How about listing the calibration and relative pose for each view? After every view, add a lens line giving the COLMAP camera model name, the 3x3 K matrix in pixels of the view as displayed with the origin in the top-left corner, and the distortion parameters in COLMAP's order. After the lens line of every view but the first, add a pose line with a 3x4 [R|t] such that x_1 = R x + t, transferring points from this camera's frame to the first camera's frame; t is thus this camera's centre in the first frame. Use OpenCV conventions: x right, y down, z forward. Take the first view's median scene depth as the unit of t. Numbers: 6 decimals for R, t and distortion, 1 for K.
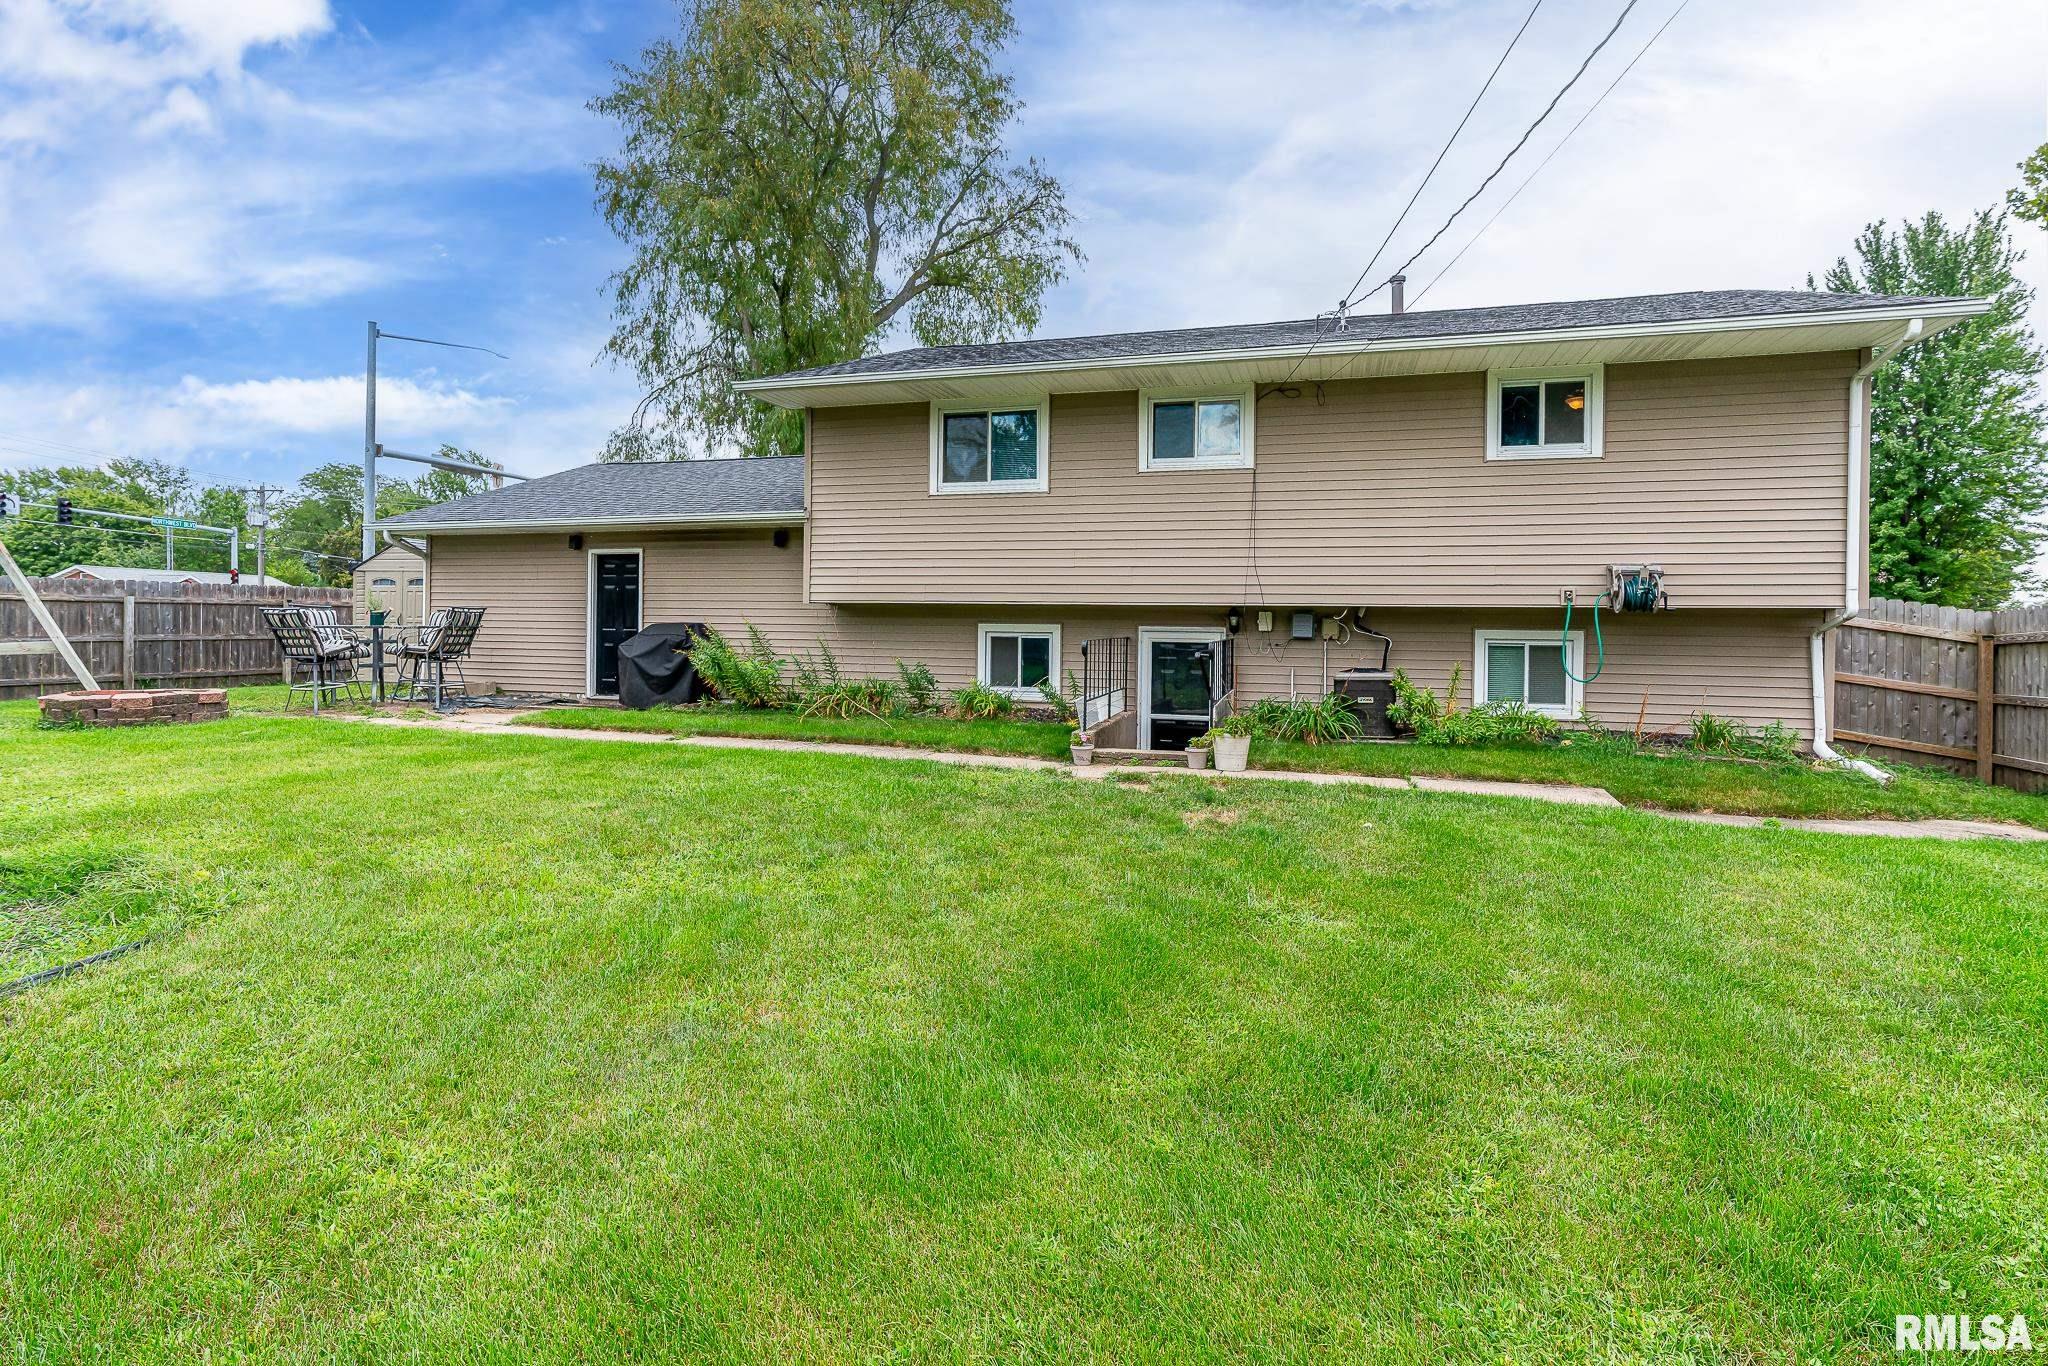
lens RADIAL K [[1006.0, 0, 1025.1], [0, 1006.0, 623.9], [0, 0, 1]] dist [-0.002109, -0.000601]
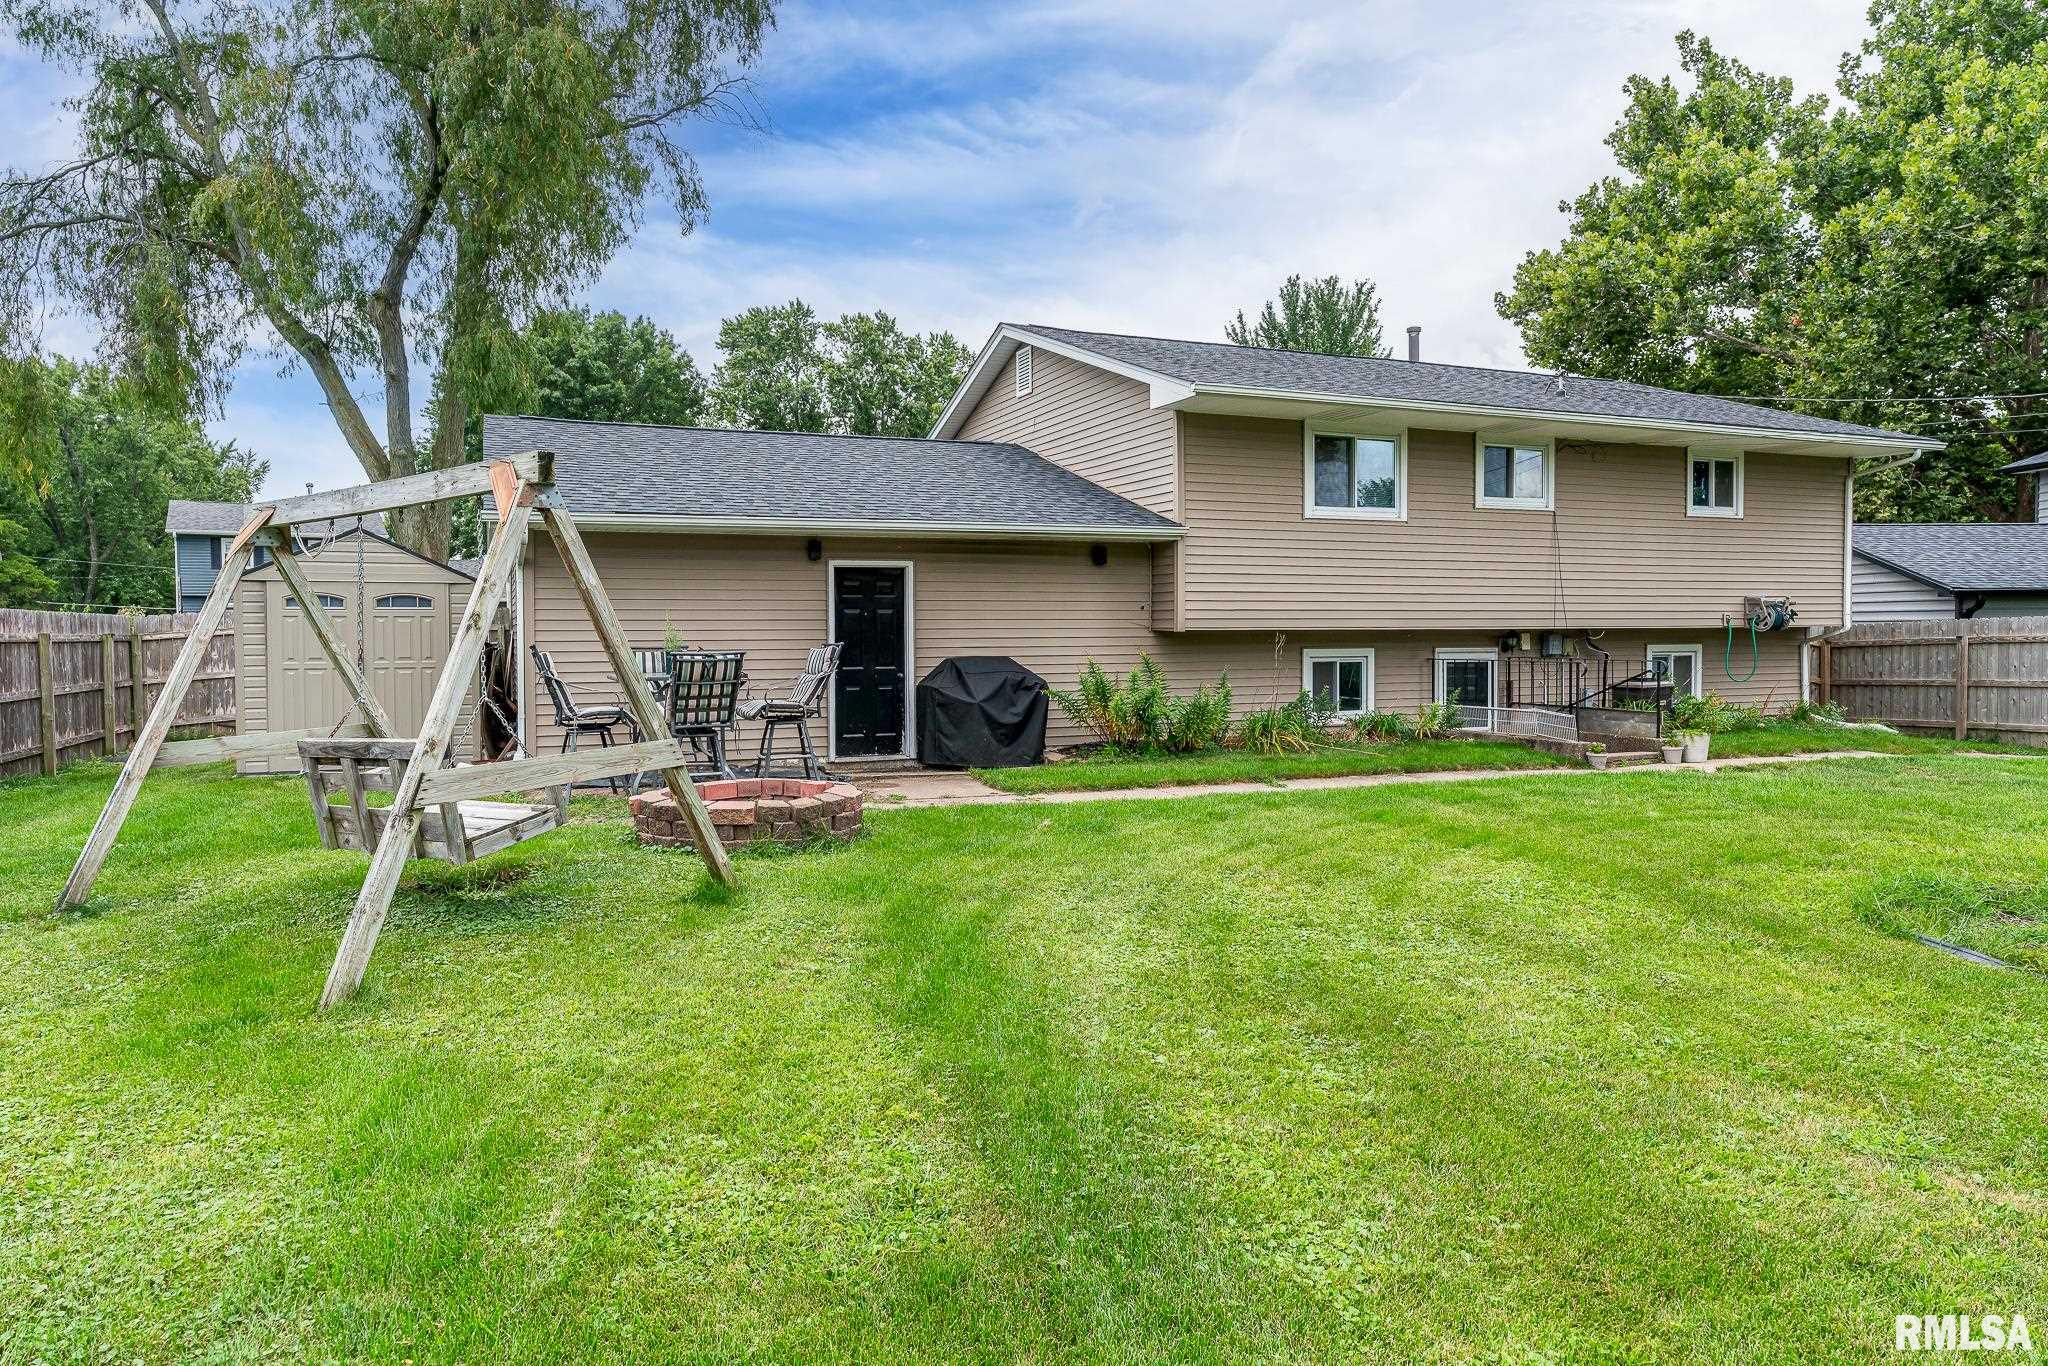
lens RADIAL K [[1244.5, 0, 1022.1], [0, 1244.5, 682.0], [0, 0, 1]] dist [0.004566, -0.000325]
pose [[0.779321, -0.041526, 0.625247, -1.085507], [0.013742, 0.998694, 0.049201, -0.033945], [-0.626474, -0.029751, 0.778874, 0.238623]]
